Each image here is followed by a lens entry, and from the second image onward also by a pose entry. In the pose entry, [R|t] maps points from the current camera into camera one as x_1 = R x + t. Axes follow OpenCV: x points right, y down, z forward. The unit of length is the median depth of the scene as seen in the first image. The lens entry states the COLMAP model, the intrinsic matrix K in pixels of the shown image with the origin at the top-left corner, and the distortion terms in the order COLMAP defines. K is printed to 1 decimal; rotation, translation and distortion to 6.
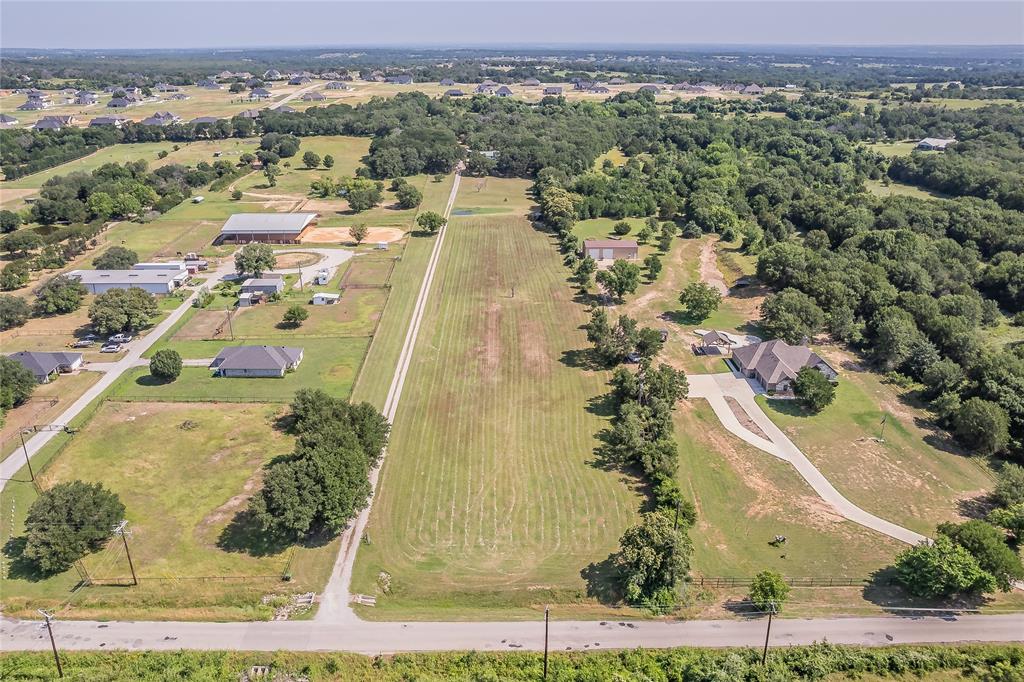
lens RADIAL K [[808.9, 0, 512.0], [0, 808.9, 341.0], [0, 0, 1]] dist [-0.047148, 0.009297]
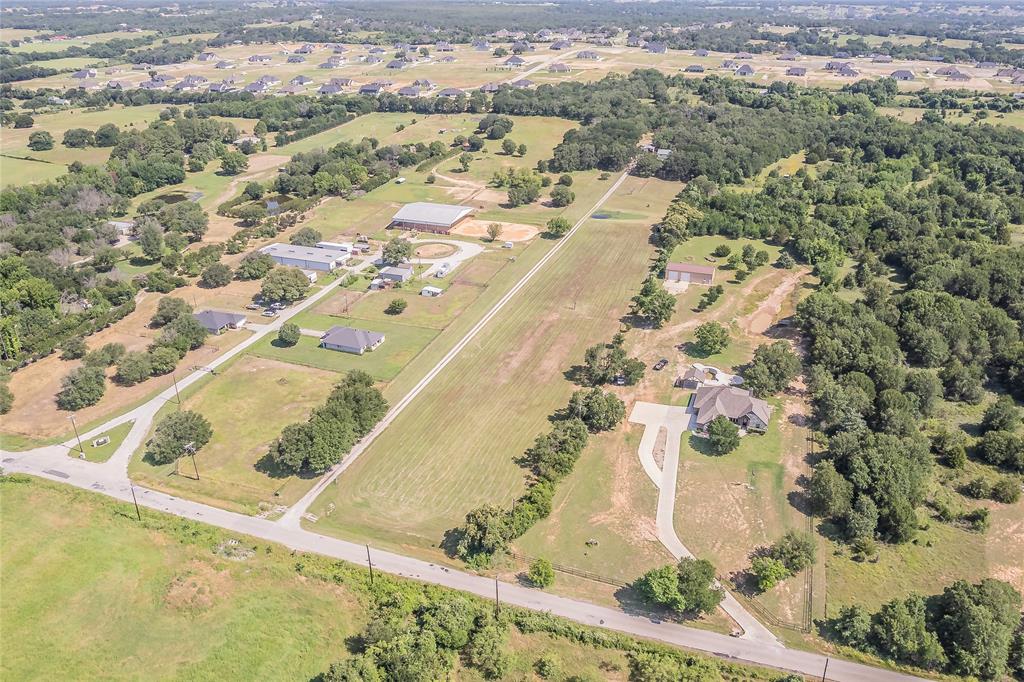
lens RADIAL K [[808.9, 0, 512.0], [0, 808.9, 341.0], [0, 0, 1]] dist [-0.047148, 0.009297]
pose [[0.936083, 0.147399, -0.319409, 0.325370], [-0.125214, 0.988127, 0.089034, -0.109607], [0.328740, -0.043348, 0.943425, -0.185748]]
